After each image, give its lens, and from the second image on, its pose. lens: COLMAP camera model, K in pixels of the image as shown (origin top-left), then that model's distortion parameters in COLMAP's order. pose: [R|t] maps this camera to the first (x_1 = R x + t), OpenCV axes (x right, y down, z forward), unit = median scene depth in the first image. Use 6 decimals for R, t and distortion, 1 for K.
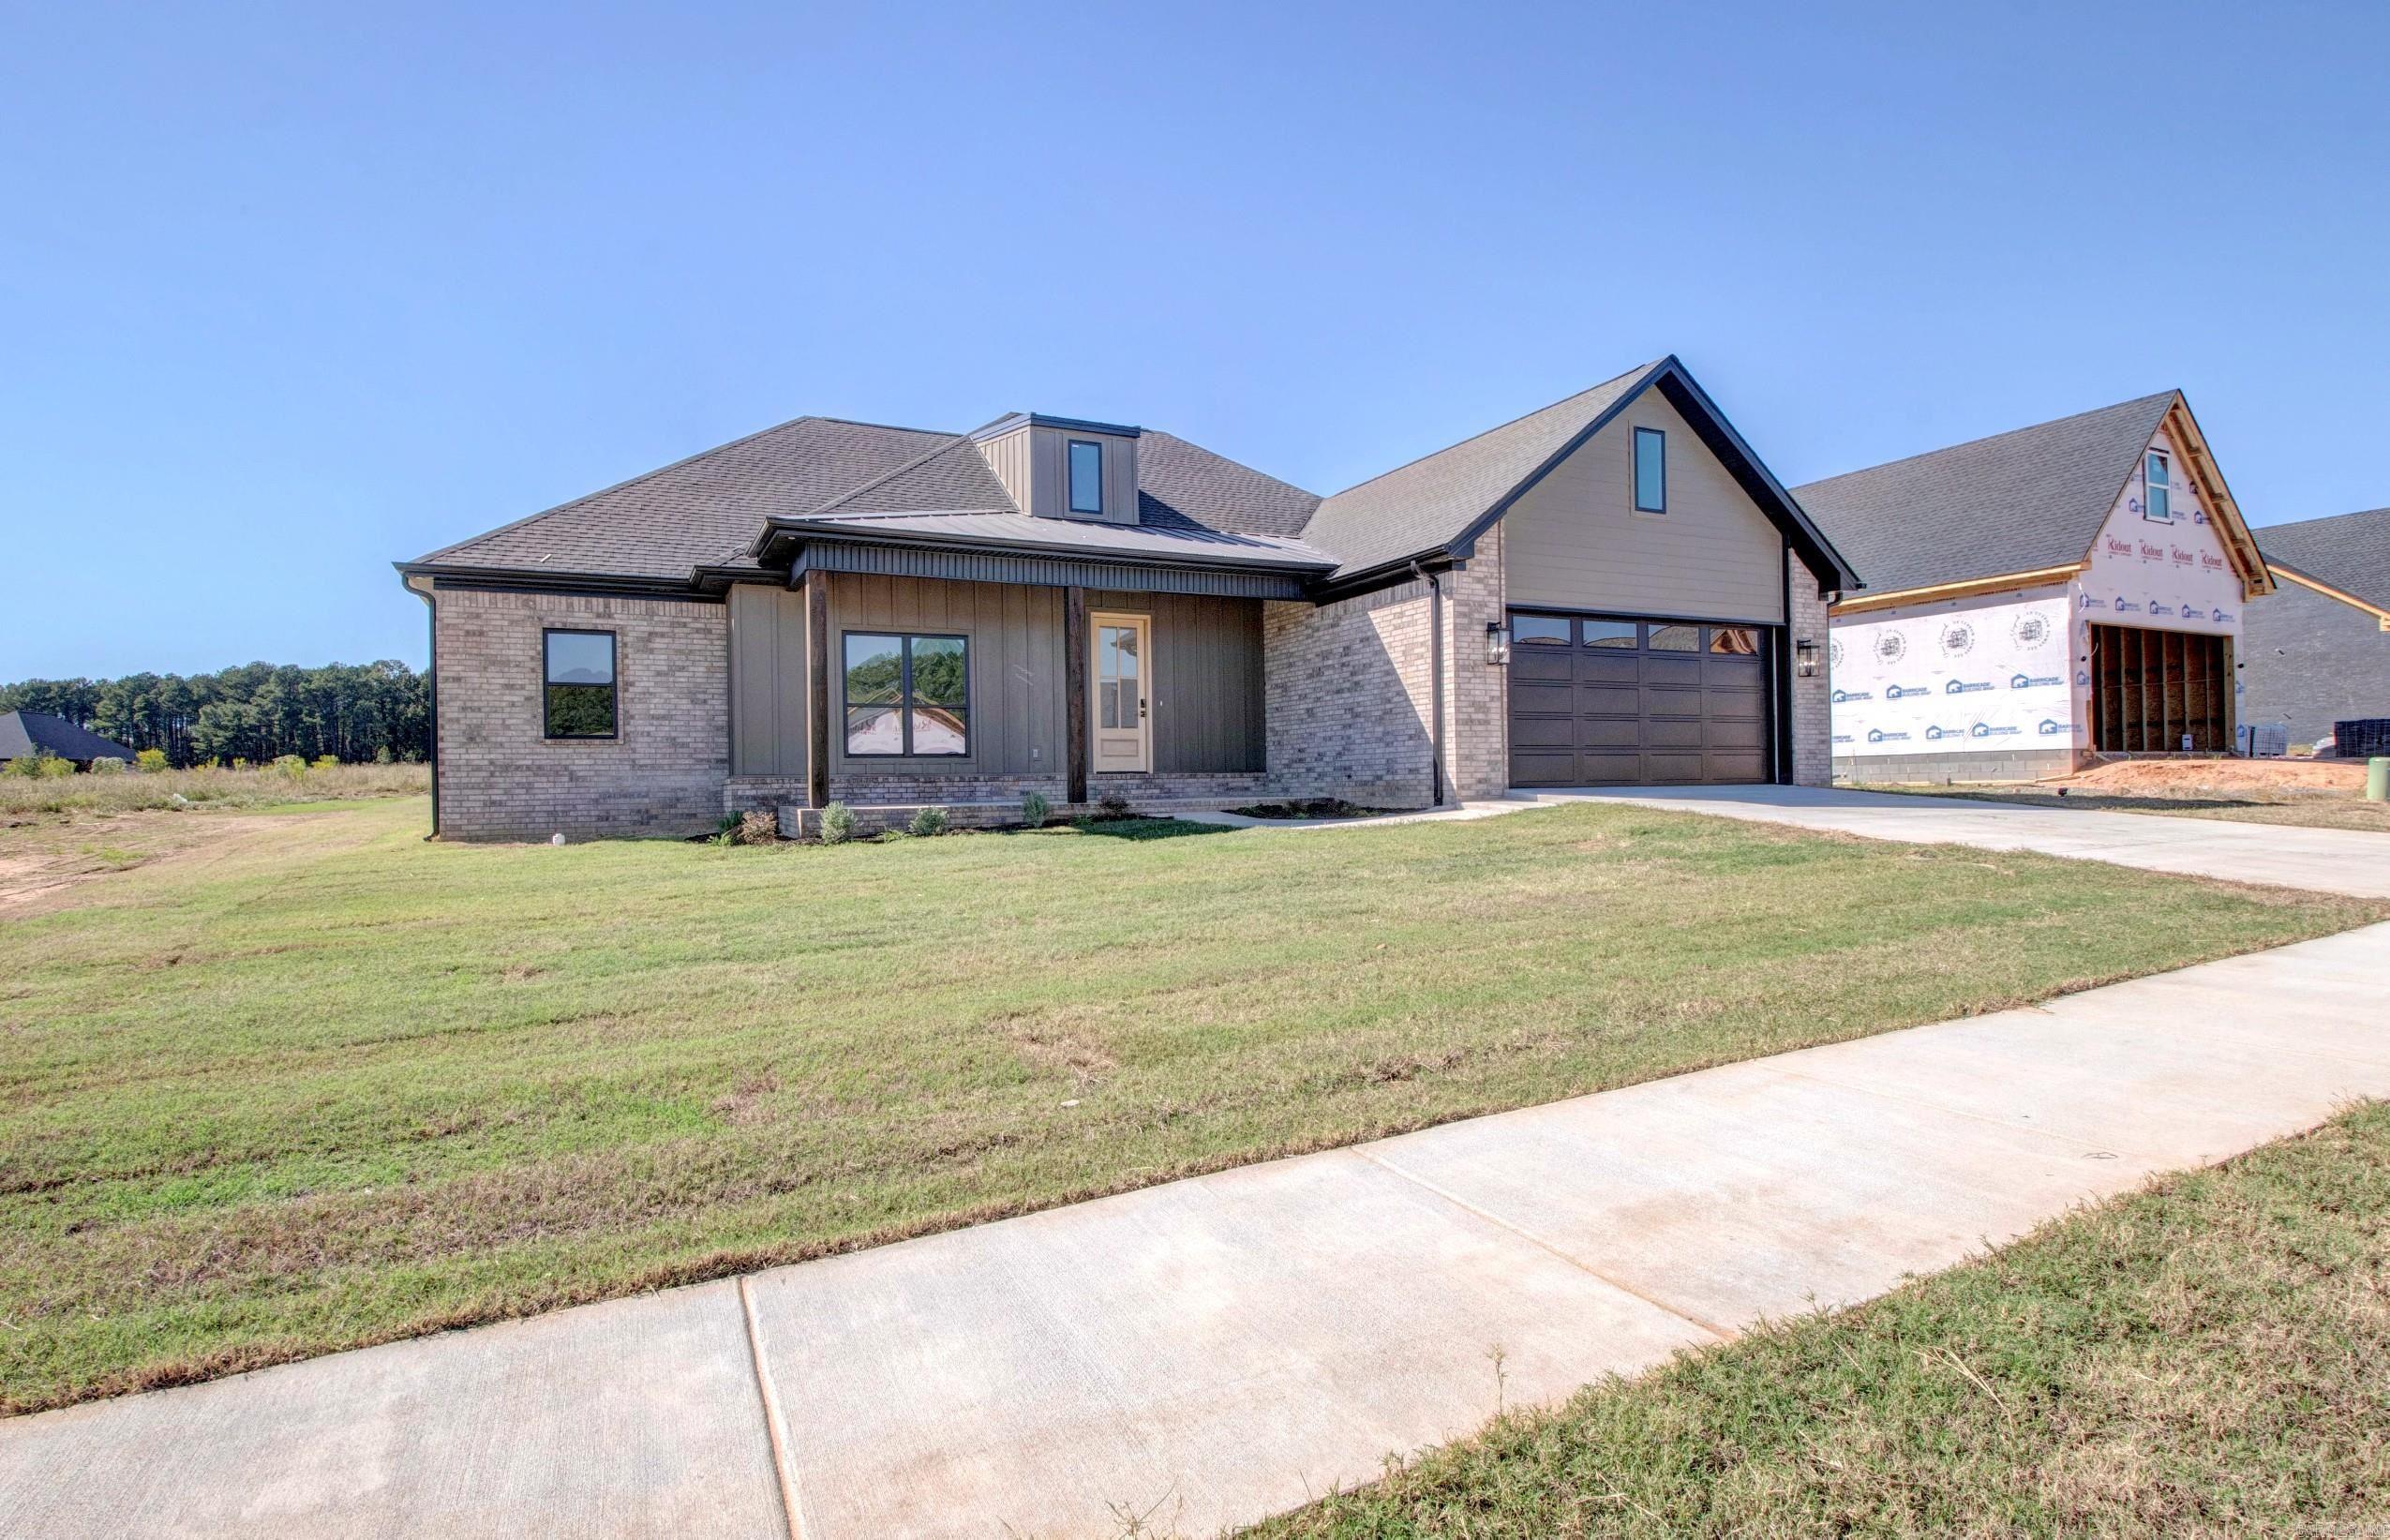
lens RADIAL K [[1044.9, 0, 1205.7], [0, 1044.9, 782.6], [0, 0, 1]] dist [-0.029061, 0.000005]
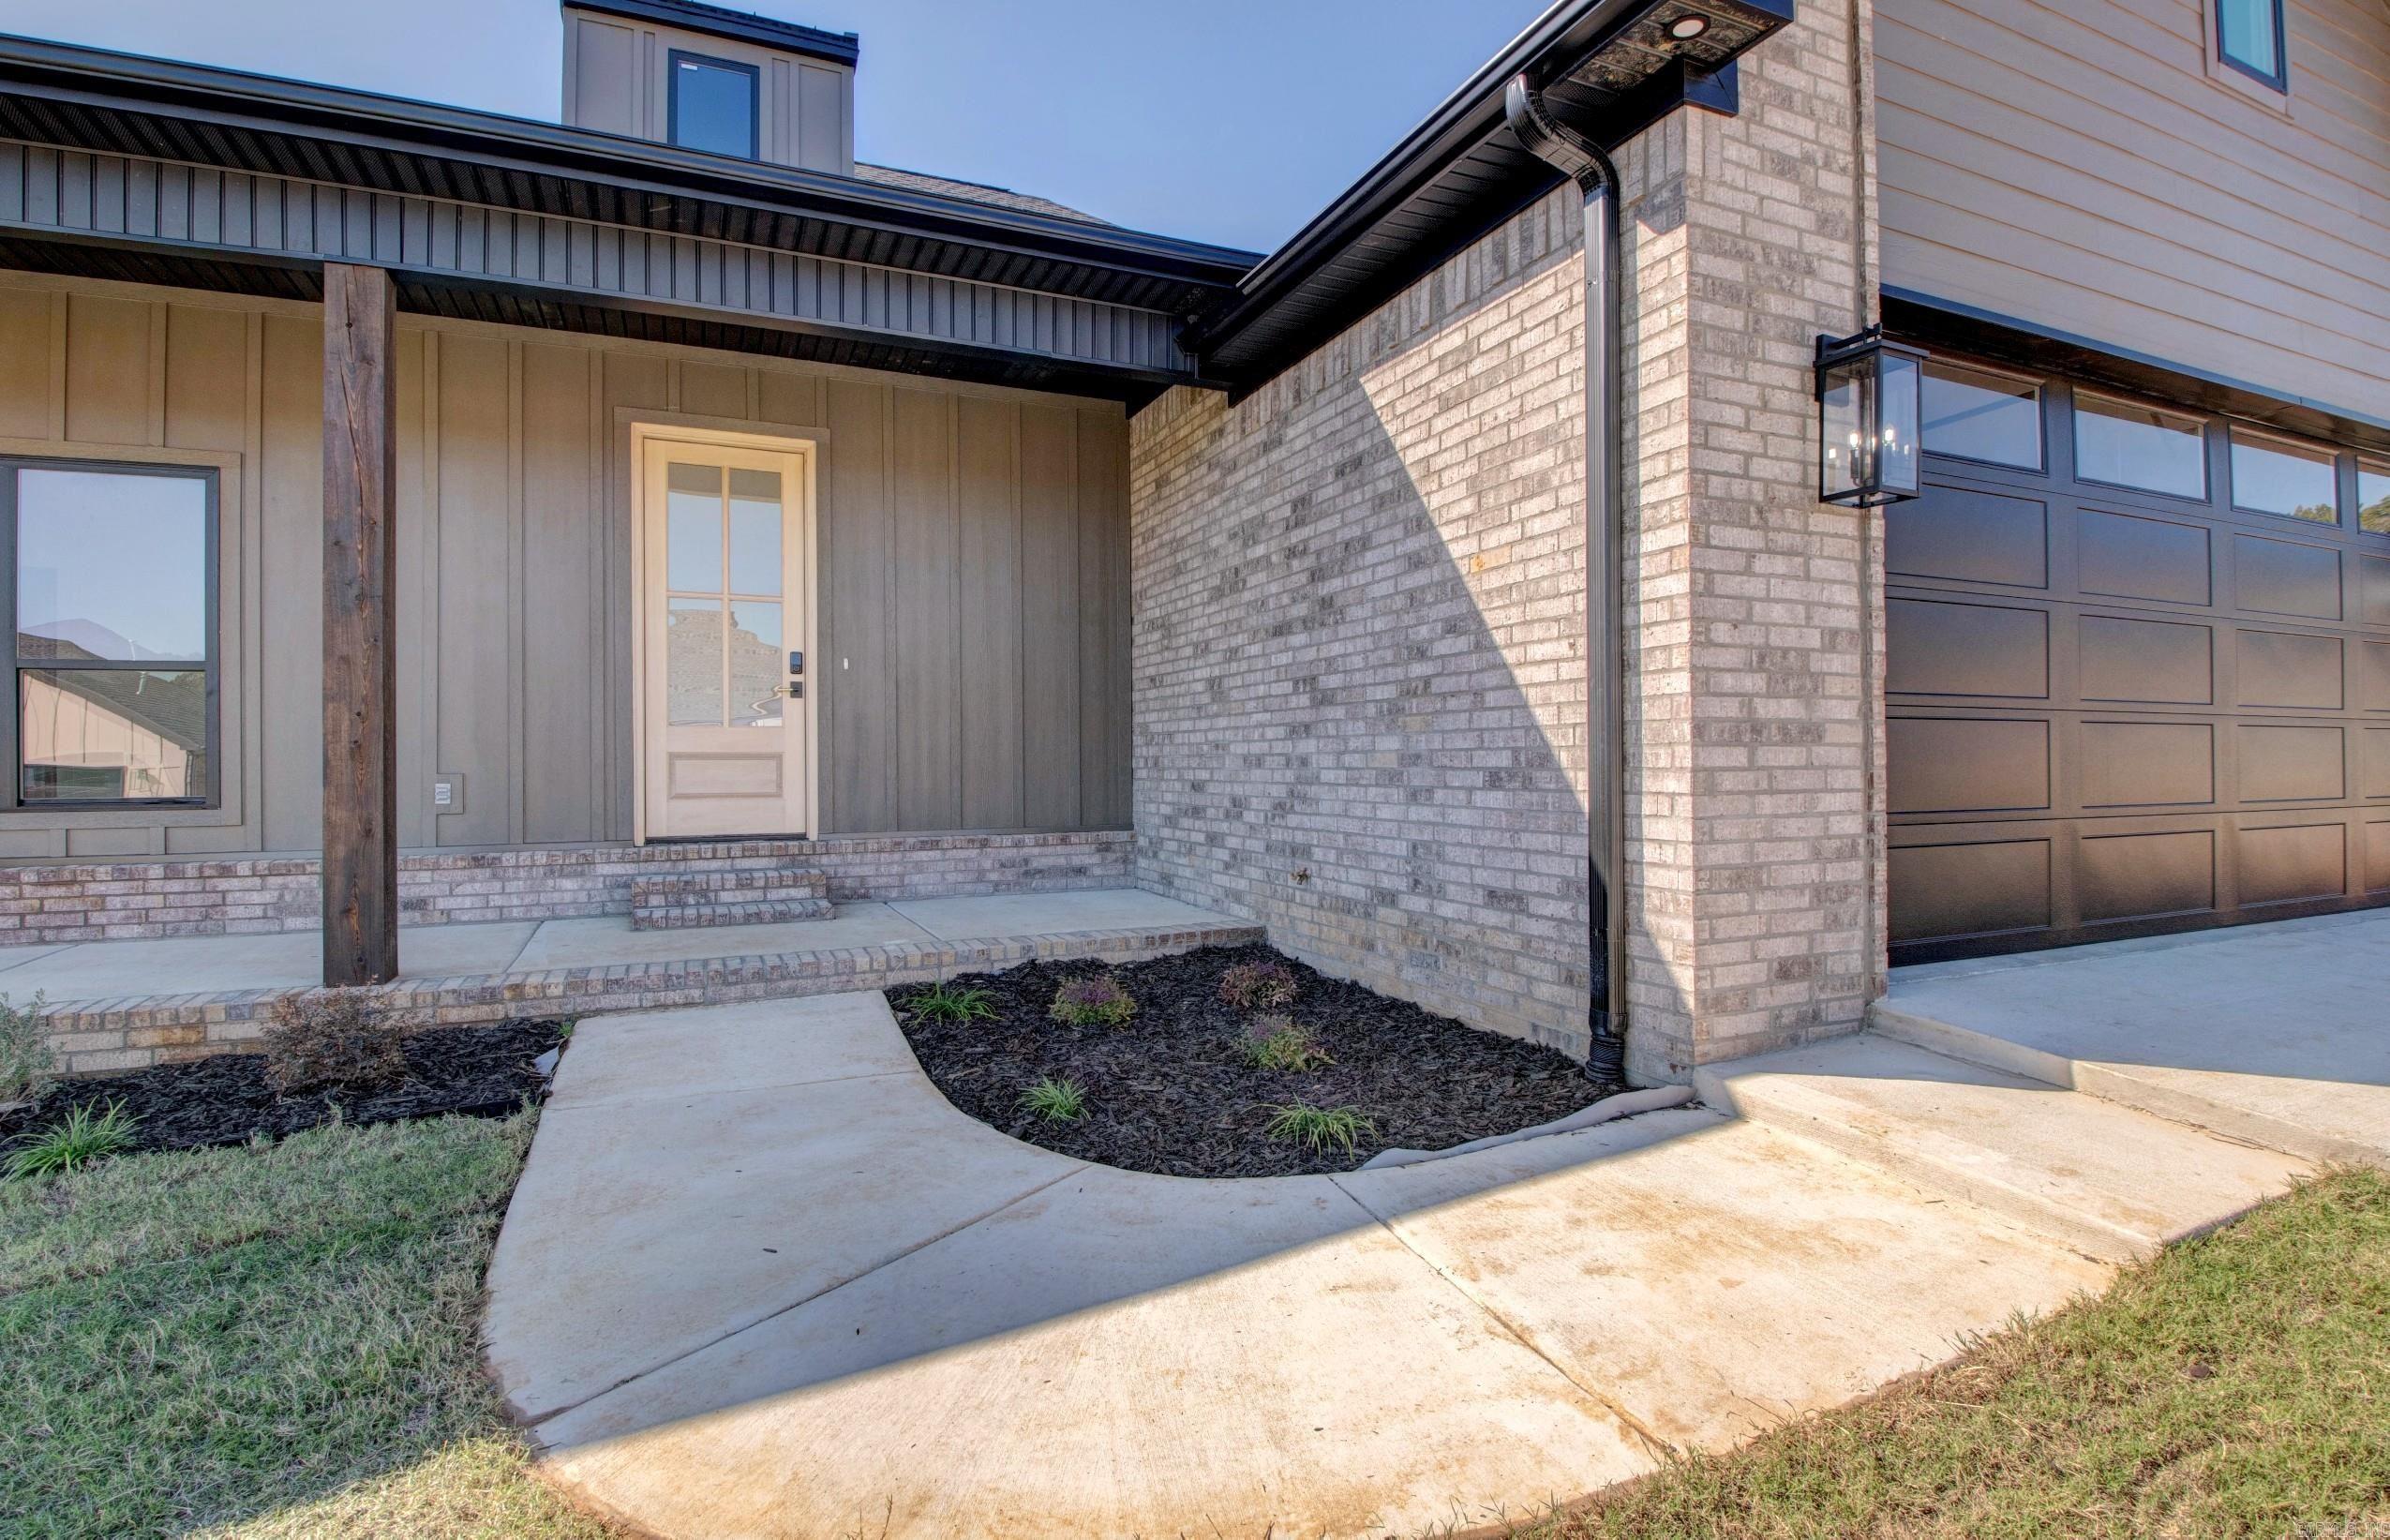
lens RADIAL K [[1044.9, 0, 1147.5], [0, 1044.9, 745.9], [0, 0, 1]] dist [-0.029061, 0.000005]
pose [[0.994422, 0.014153, -0.104518, 0.129895], [-0.015601, 0.999793, -0.013047, -0.046467], [0.104312, 0.014605, 0.994437, 0.698988]]
